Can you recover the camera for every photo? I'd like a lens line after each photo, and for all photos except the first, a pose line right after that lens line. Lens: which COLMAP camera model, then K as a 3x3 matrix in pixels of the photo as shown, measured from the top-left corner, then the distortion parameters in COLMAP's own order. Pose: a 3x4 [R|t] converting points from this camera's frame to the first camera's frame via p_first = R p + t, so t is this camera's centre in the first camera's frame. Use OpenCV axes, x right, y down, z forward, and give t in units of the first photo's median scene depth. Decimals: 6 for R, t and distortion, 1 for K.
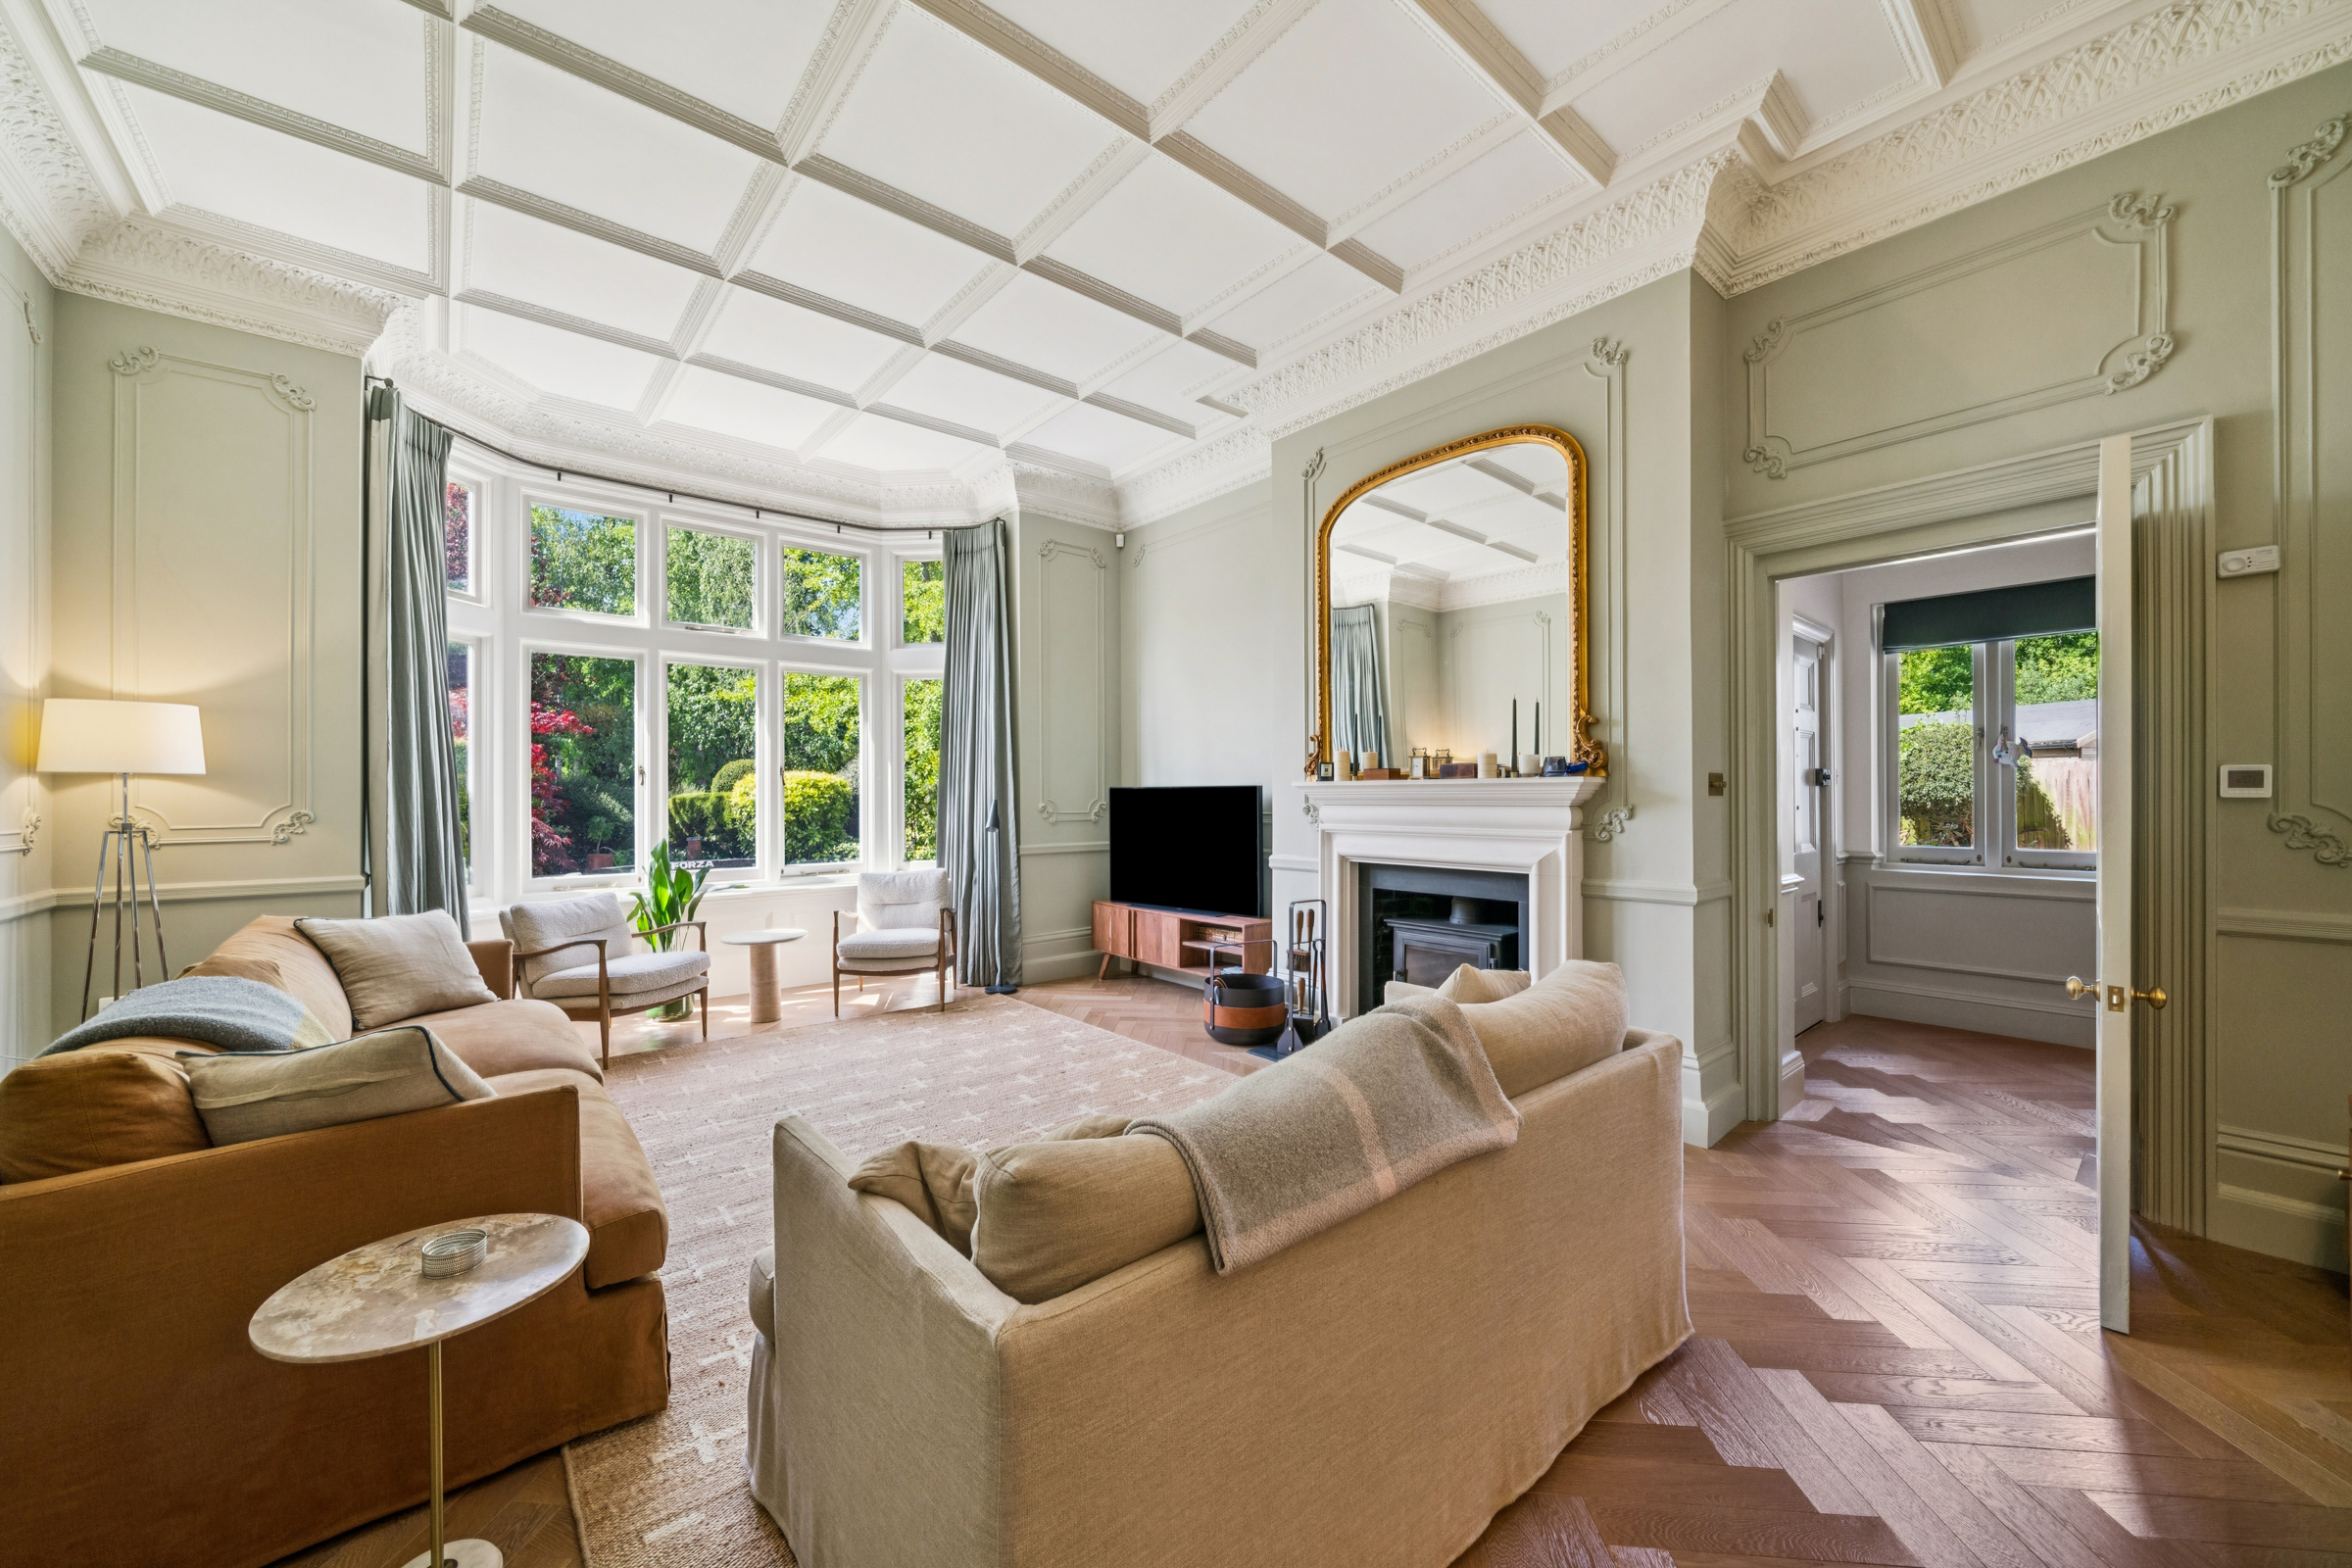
lens RADIAL K [[865.8, 0, 1171.1], [0, 865.8, 784.6], [0, 0, 1]] dist [-0.000290, 0.000106]
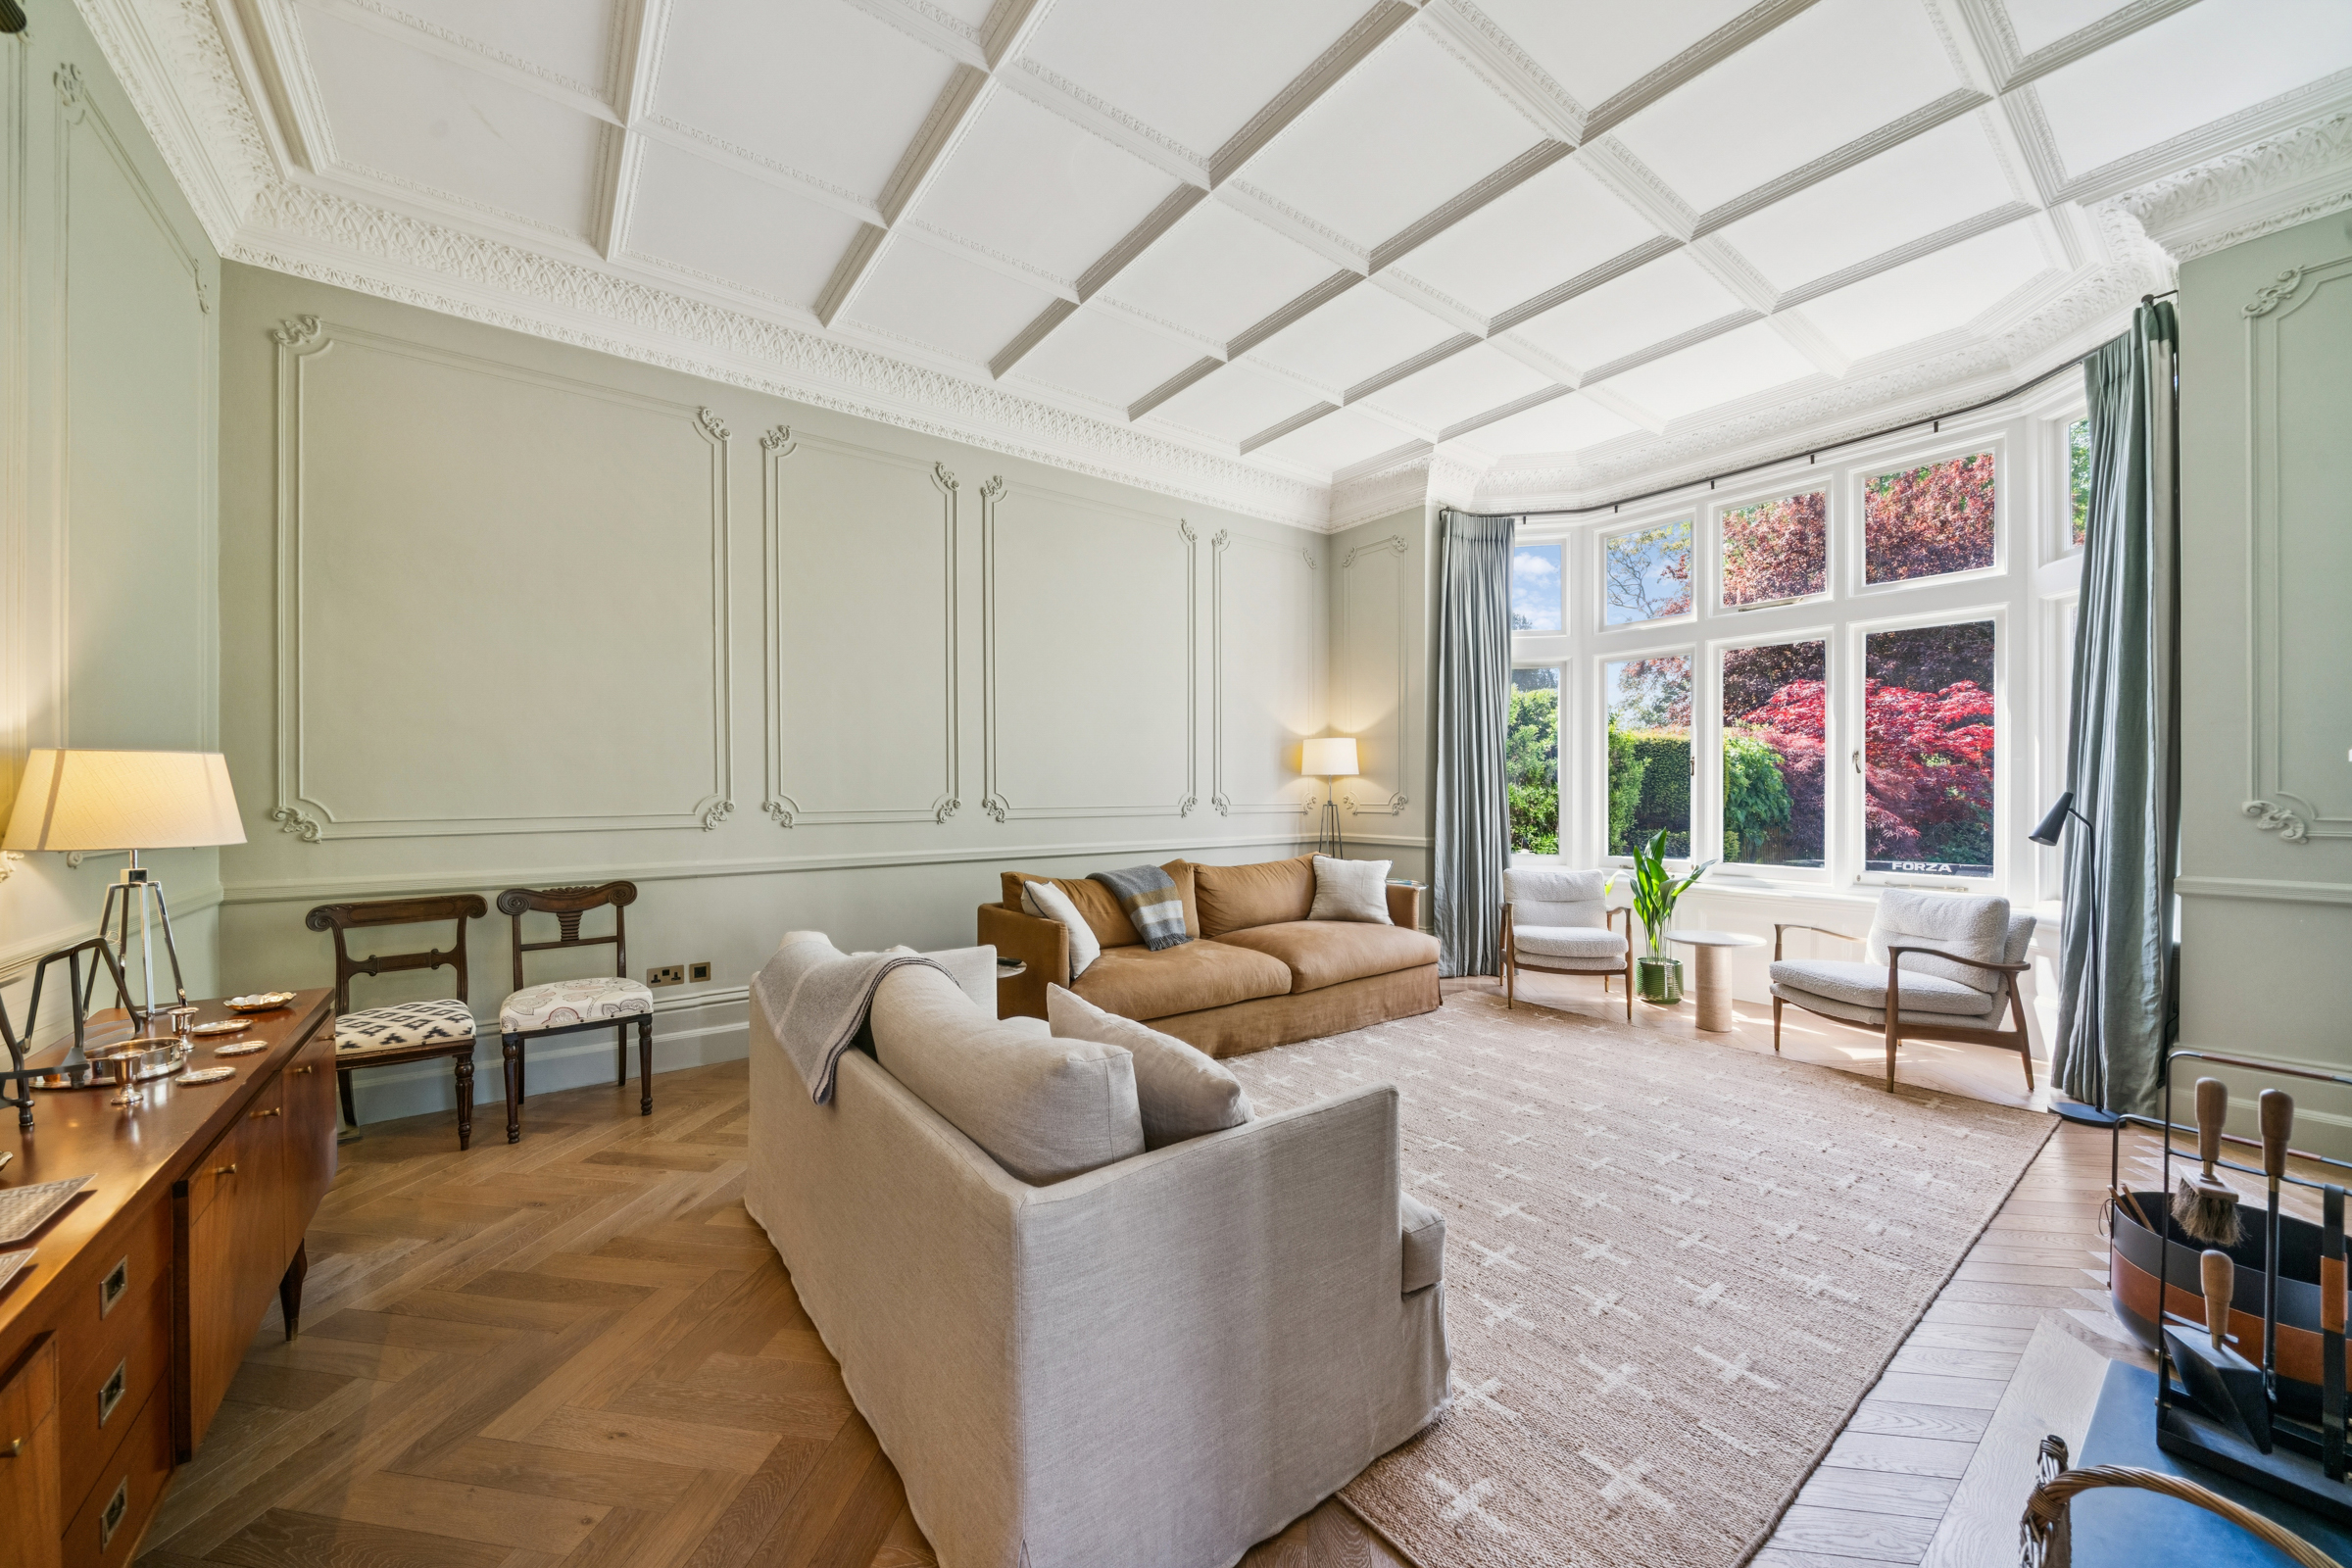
lens RADIAL K [[865.8, 0, 1171.1], [0, 865.8, 784.6], [0, 0, 1]] dist [-0.000290, 0.000106]
pose [[-0.042984, -0.000490, -0.999076, 0.482088], [0.017043, 0.999854, -0.001223, 0.002177], [0.998930, -0.017080, -0.042970, 0.462853]]
